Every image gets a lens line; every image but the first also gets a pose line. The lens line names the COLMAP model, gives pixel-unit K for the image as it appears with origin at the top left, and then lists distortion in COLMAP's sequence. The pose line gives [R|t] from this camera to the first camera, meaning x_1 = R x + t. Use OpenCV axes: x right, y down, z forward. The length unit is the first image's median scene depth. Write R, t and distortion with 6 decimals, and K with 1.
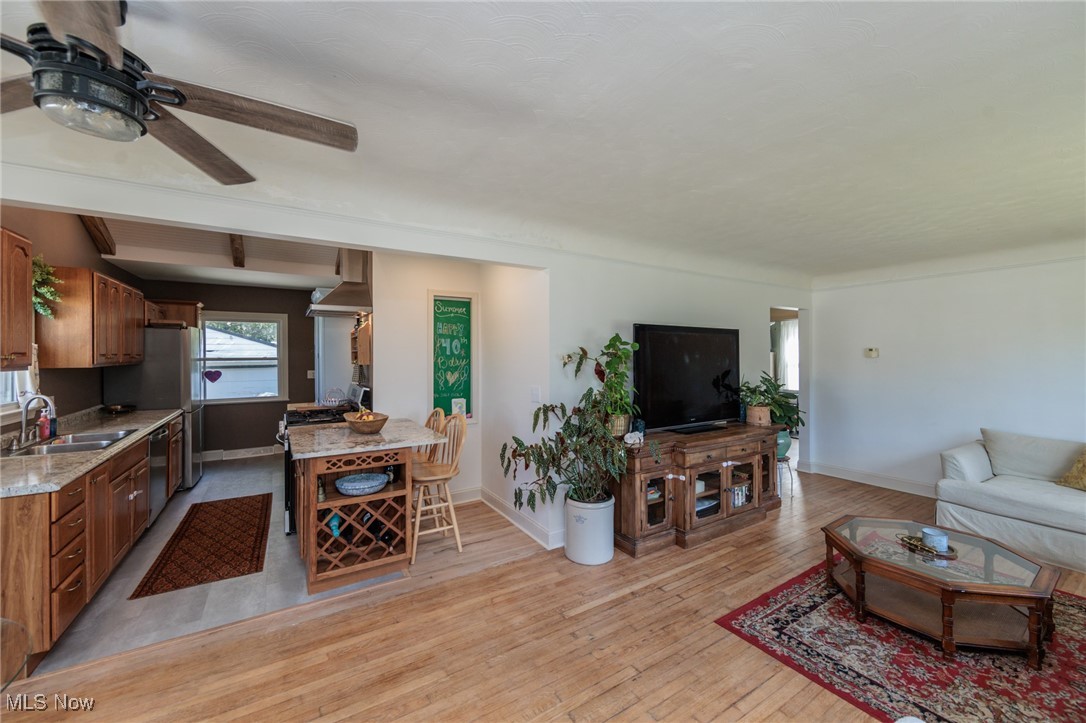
lens RADIAL K [[428.6, 0, 546.5], [0, 428.6, 355.6], [0, 0, 1]] dist [-0.002035, -0.000295]
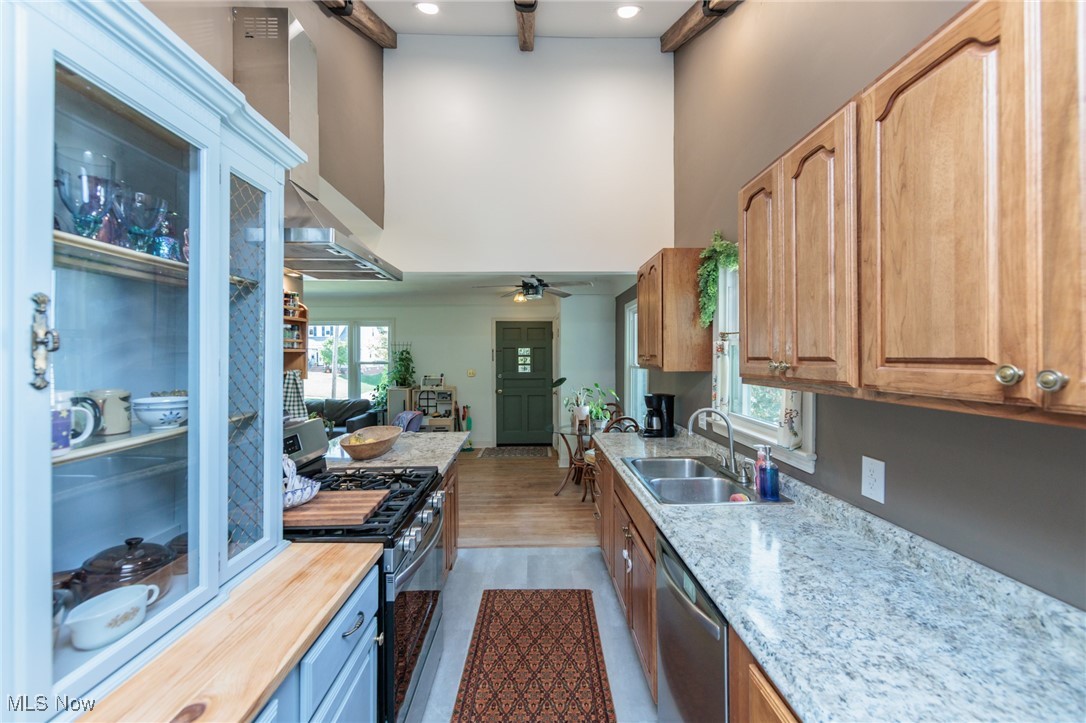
lens RADIAL K [[428.6, 0, 534.8], [0, 428.6, 356.3], [0, 0, 1]] dist [-0.002035, -0.000295]
pose [[-0.852265, 0.000795, 0.523109, -1.041838], [0.003341, 0.999987, 0.003922, -0.005828], [-0.523099, 0.005090, -0.852256, 1.447784]]
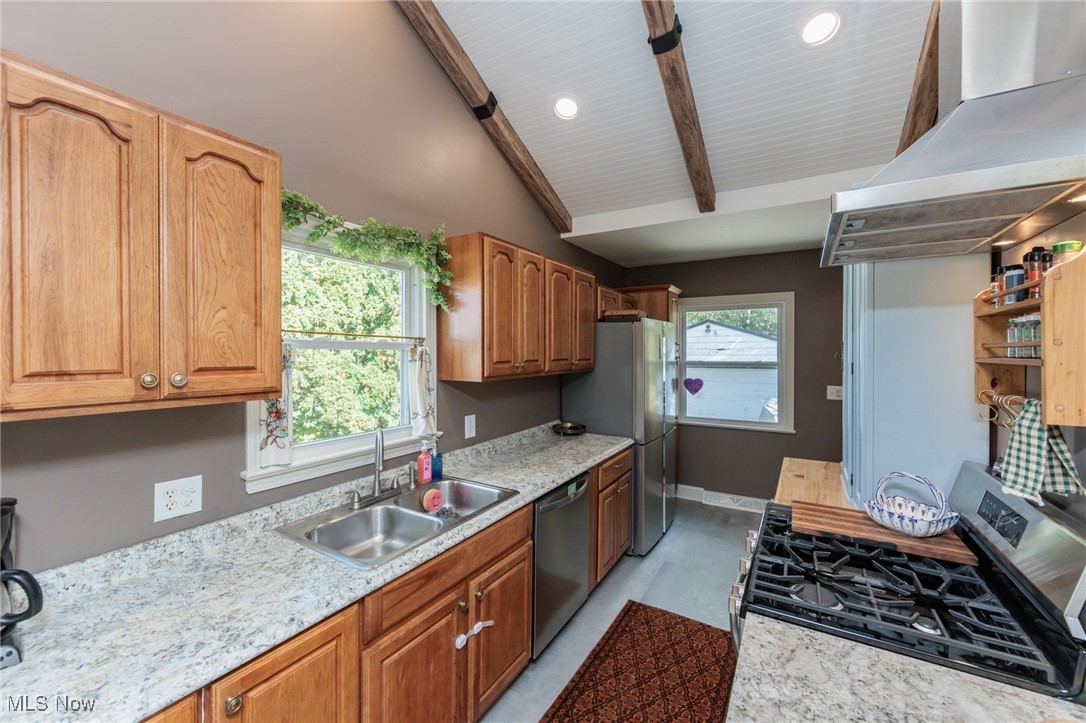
lens RADIAL K [[428.6, 0, 537.2], [0, 428.6, 358.5], [0, 0, 1]] dist [-0.002035, -0.000295]
pose [[0.445891, 0.016312, -0.894938, -0.403896], [-0.003345, 0.999857, 0.016558, -0.017735], [0.895081, -0.004389, 0.445882, 0.728833]]
